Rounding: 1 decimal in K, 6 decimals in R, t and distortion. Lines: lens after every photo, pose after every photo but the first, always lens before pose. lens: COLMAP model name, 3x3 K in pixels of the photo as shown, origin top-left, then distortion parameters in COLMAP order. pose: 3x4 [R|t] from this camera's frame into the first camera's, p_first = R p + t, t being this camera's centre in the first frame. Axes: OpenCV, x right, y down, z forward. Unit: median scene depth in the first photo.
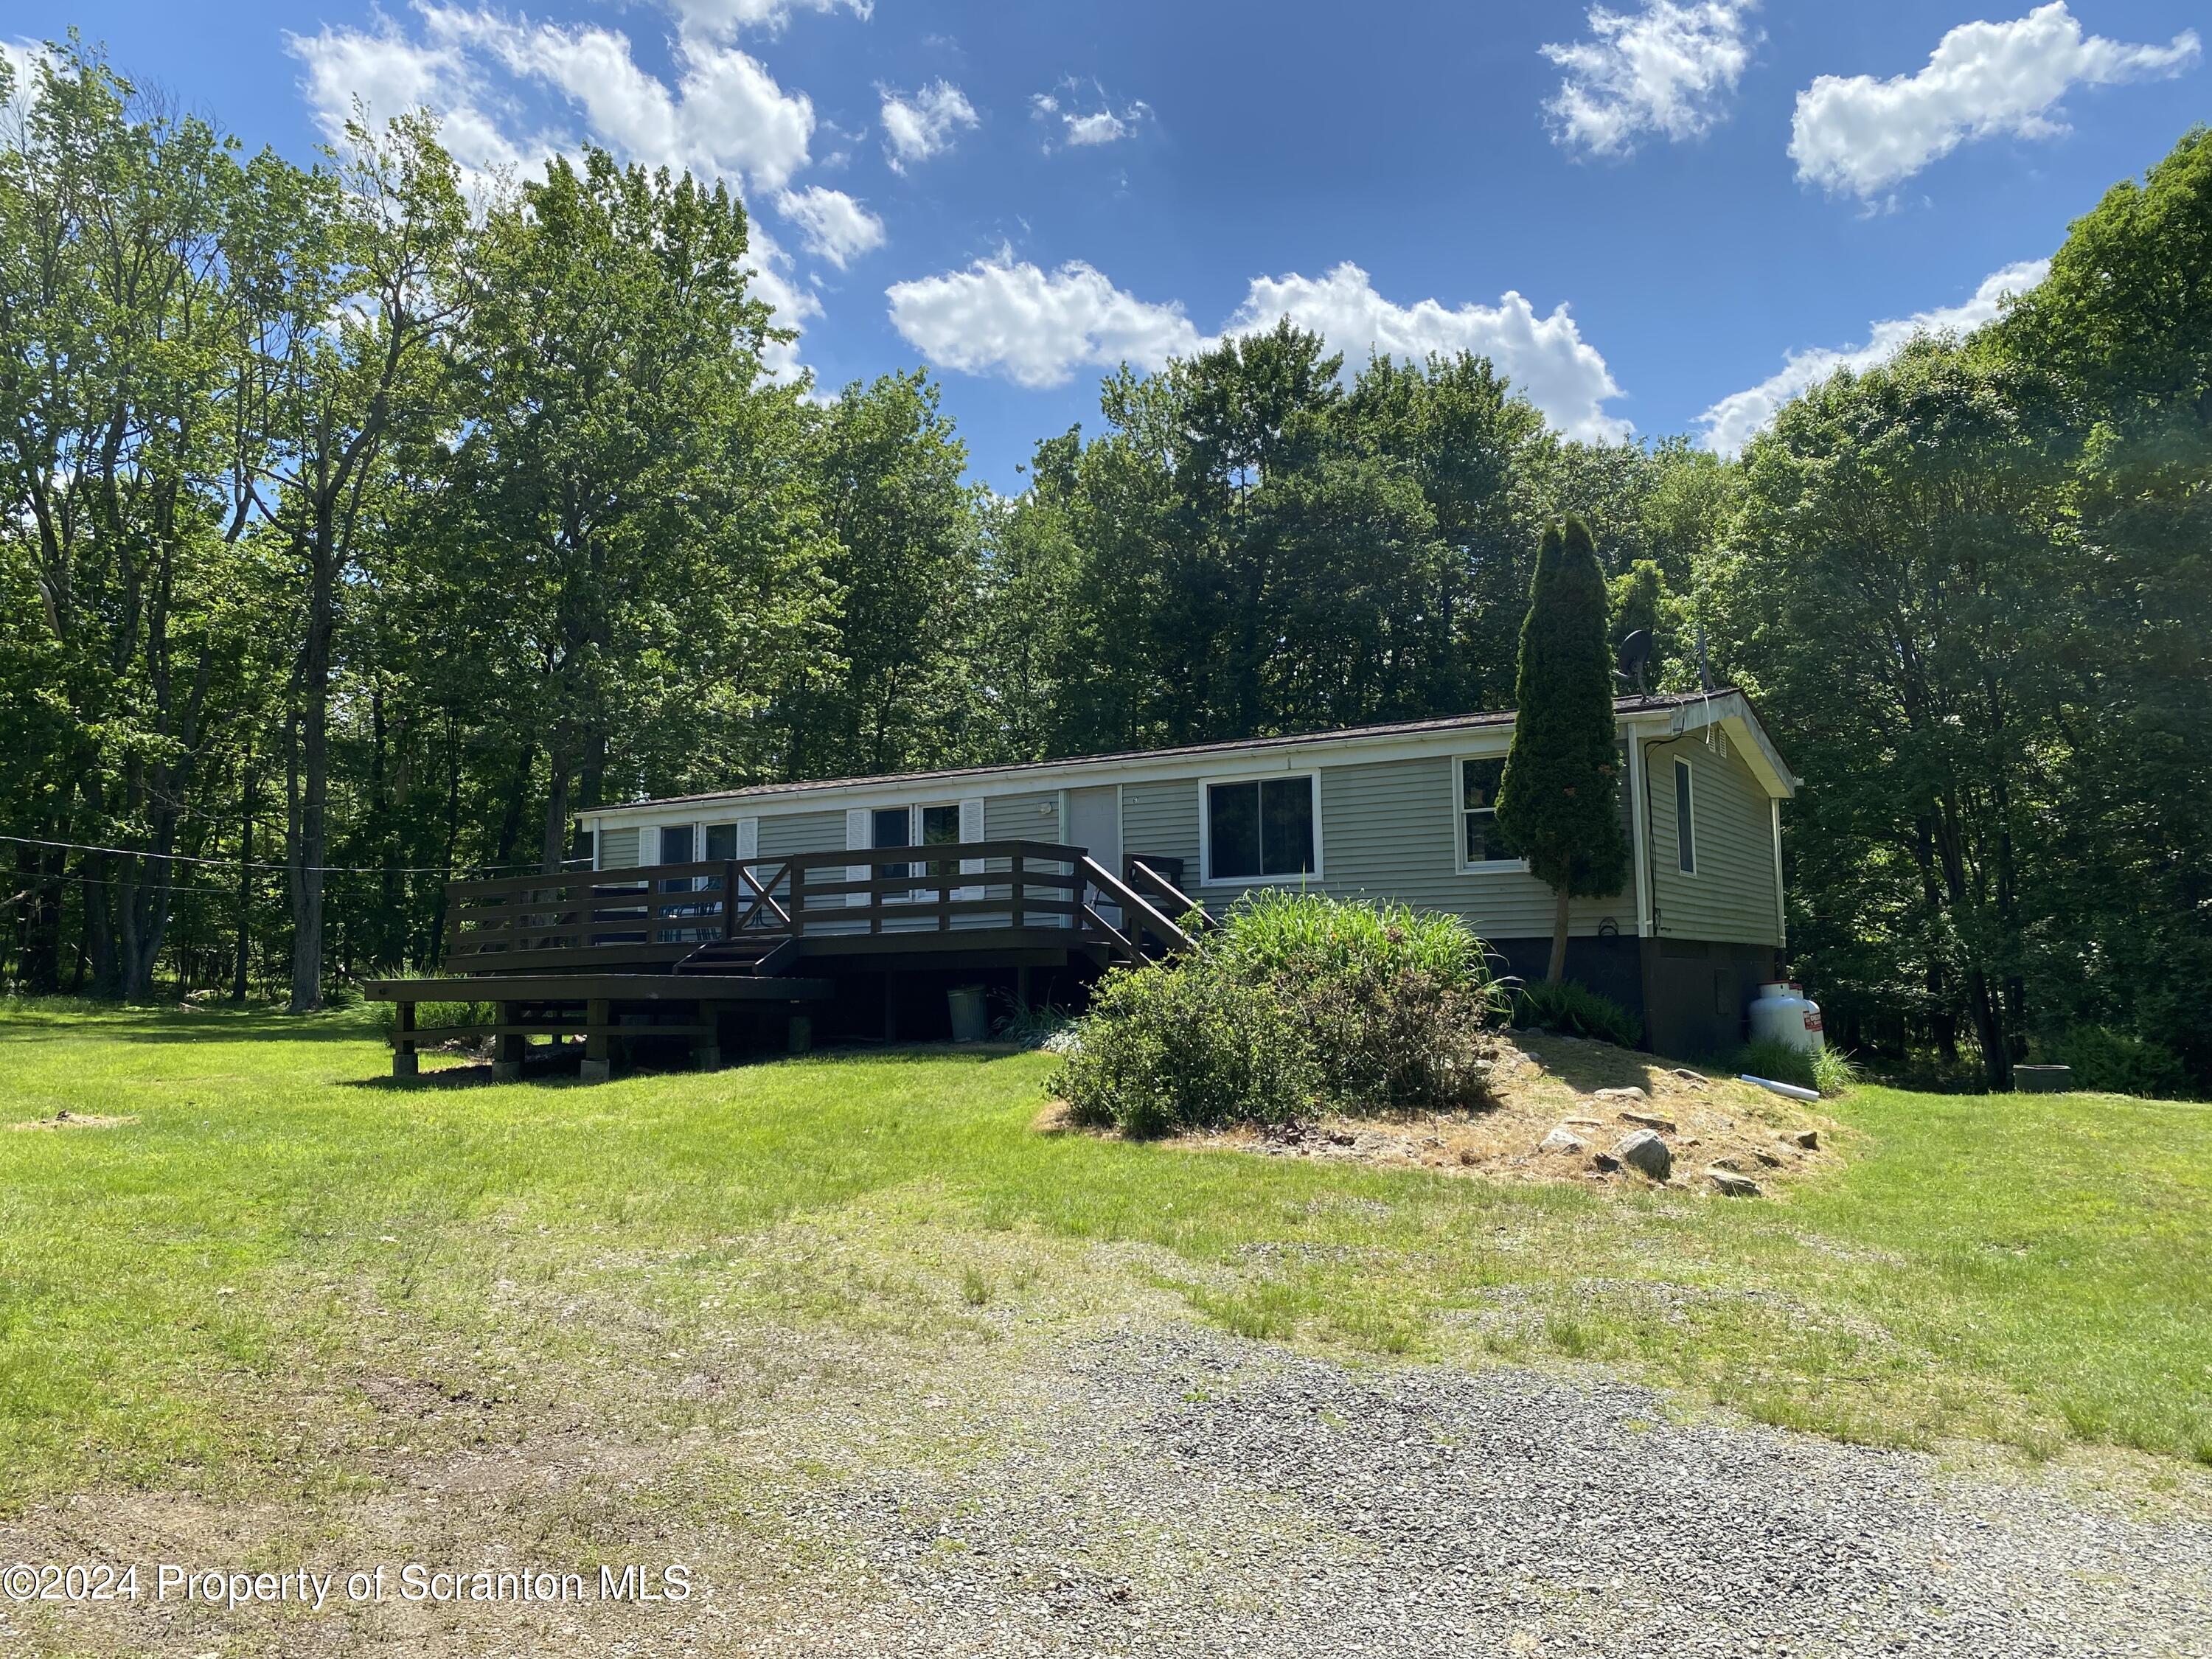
lens RADIAL K [[1775.9, 0, 1106.0], [0, 1775.9, 829.5], [0, 0, 1]] dist [0.000541, 0.001068]
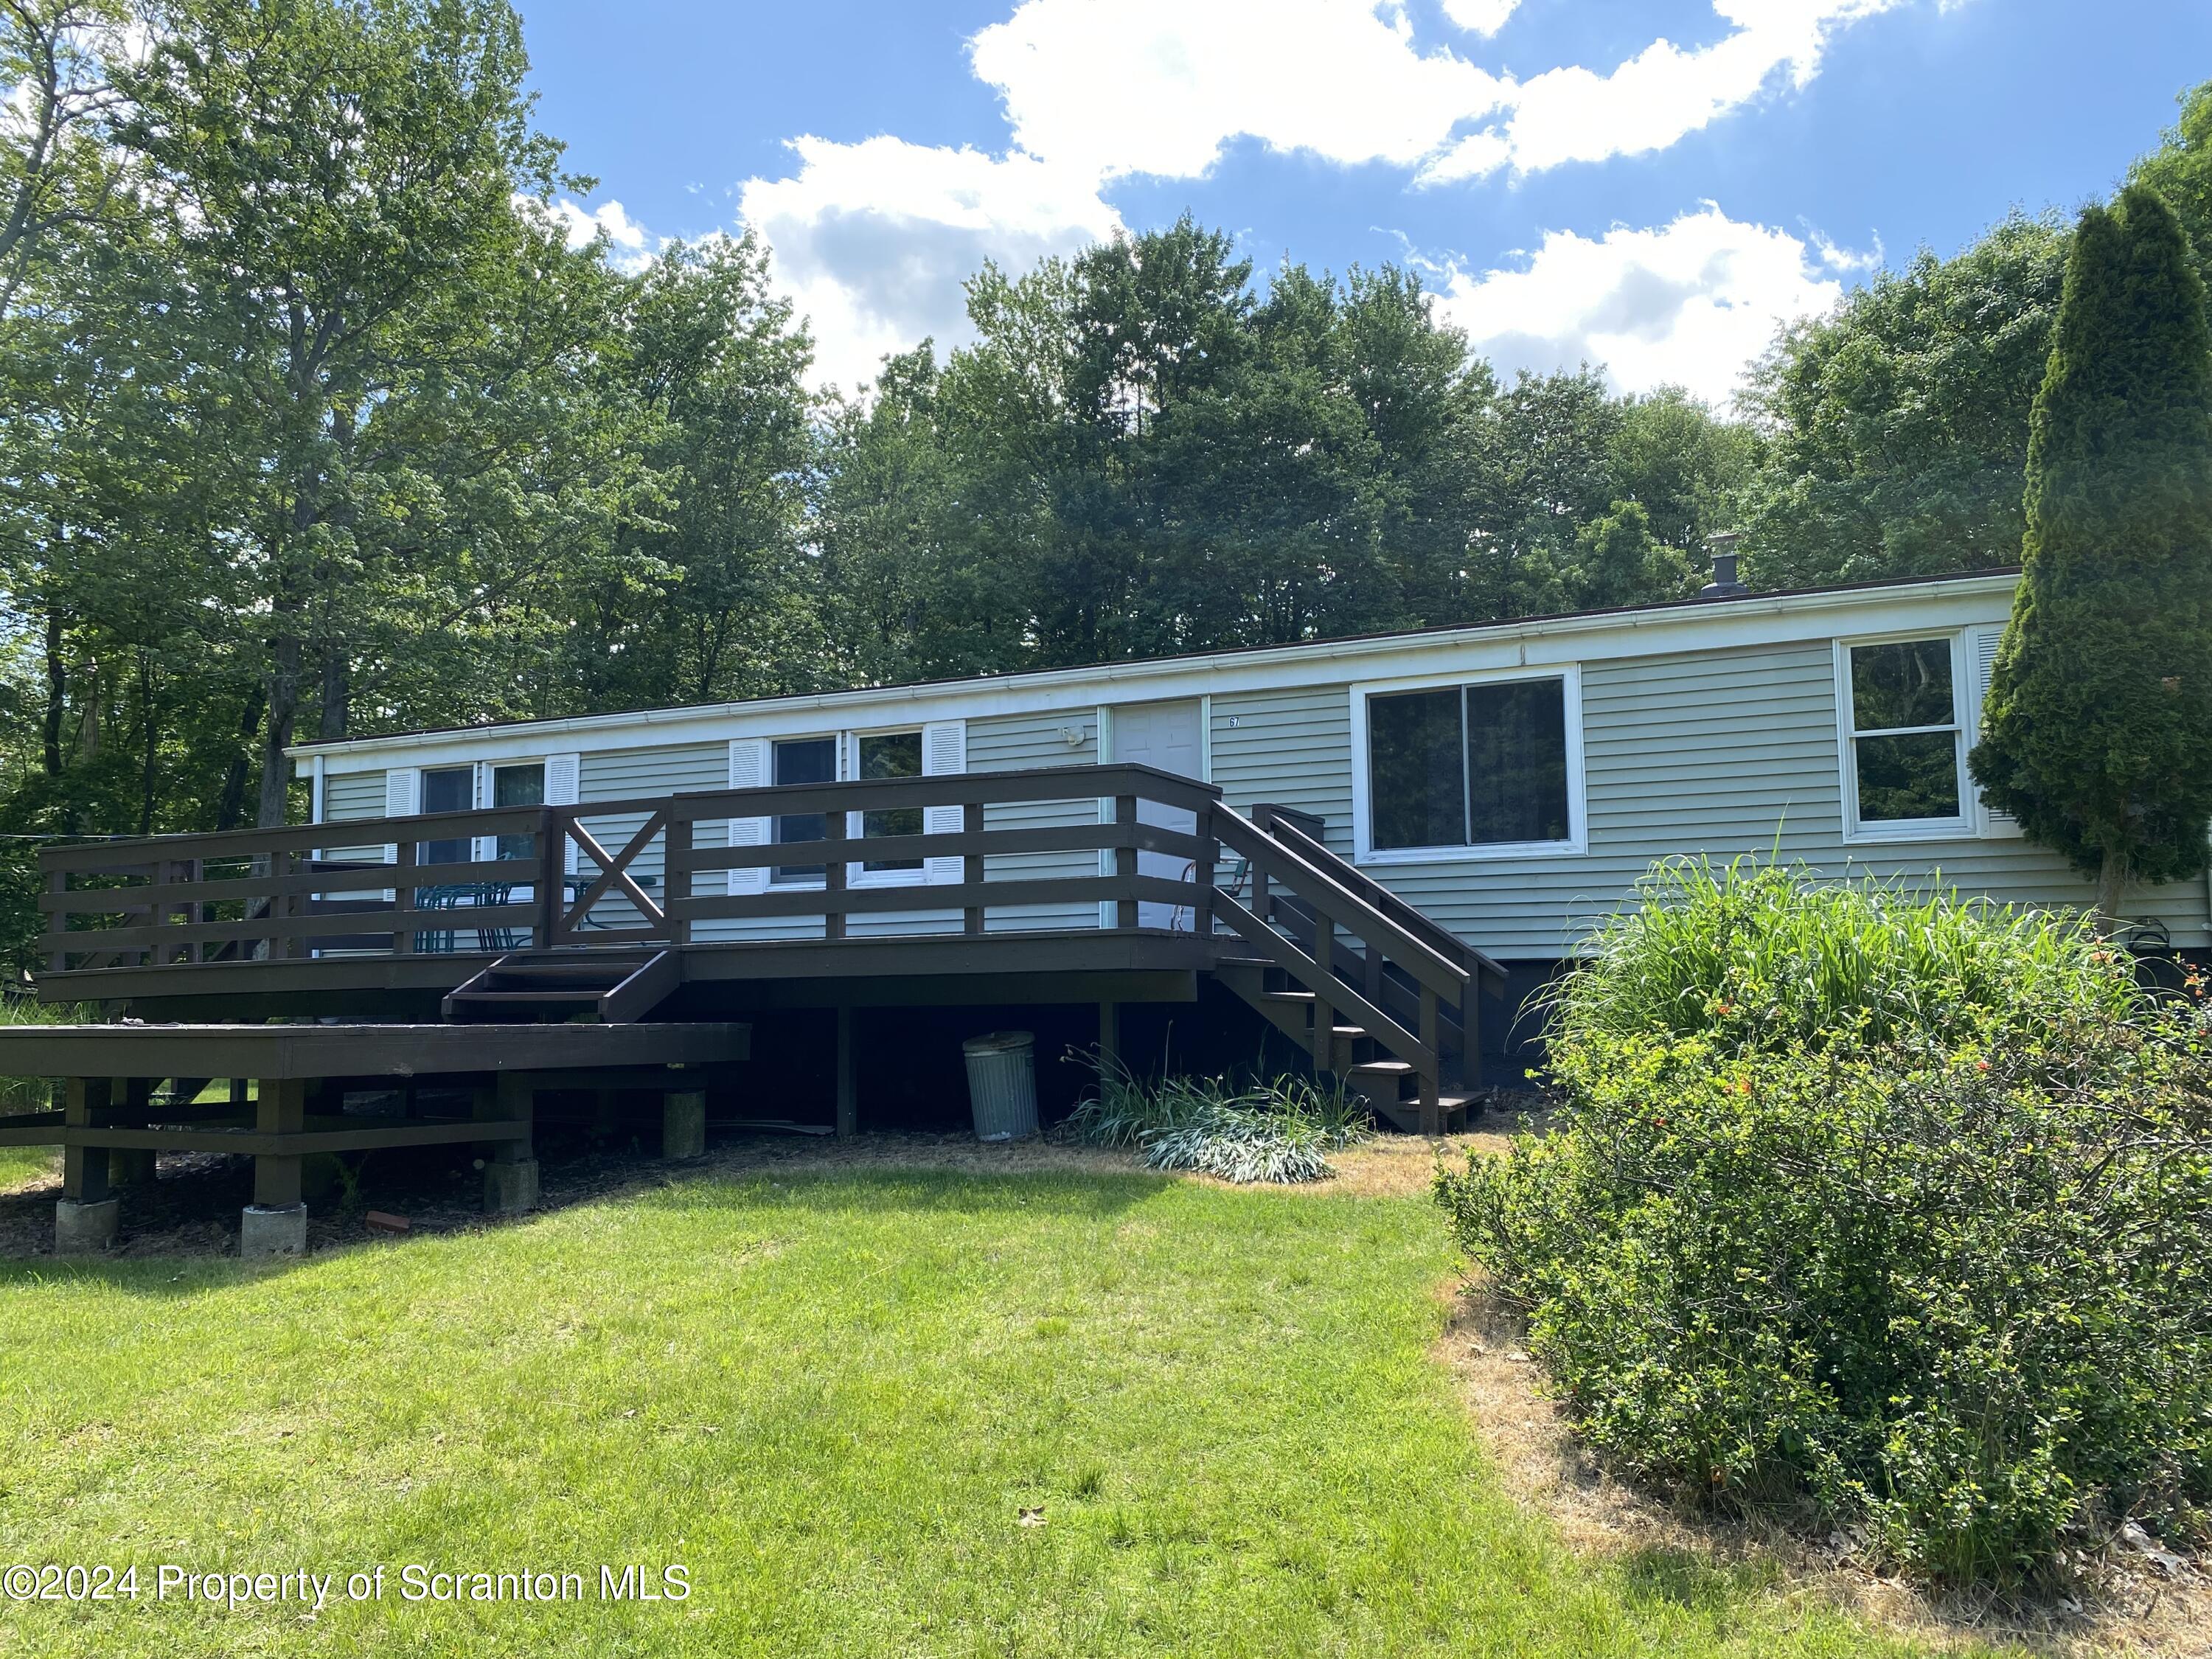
lens RADIAL K [[1775.9, 0, 1106.0], [0, 1775.9, 829.5], [0, 0, 1]] dist [0.000541, 0.001068]
pose [[0.991495, 0.012185, 0.129576, -0.067011], [-0.011738, 0.999922, -0.004212, 0.014924], [-0.129618, 0.002655, 0.991561, 0.255510]]
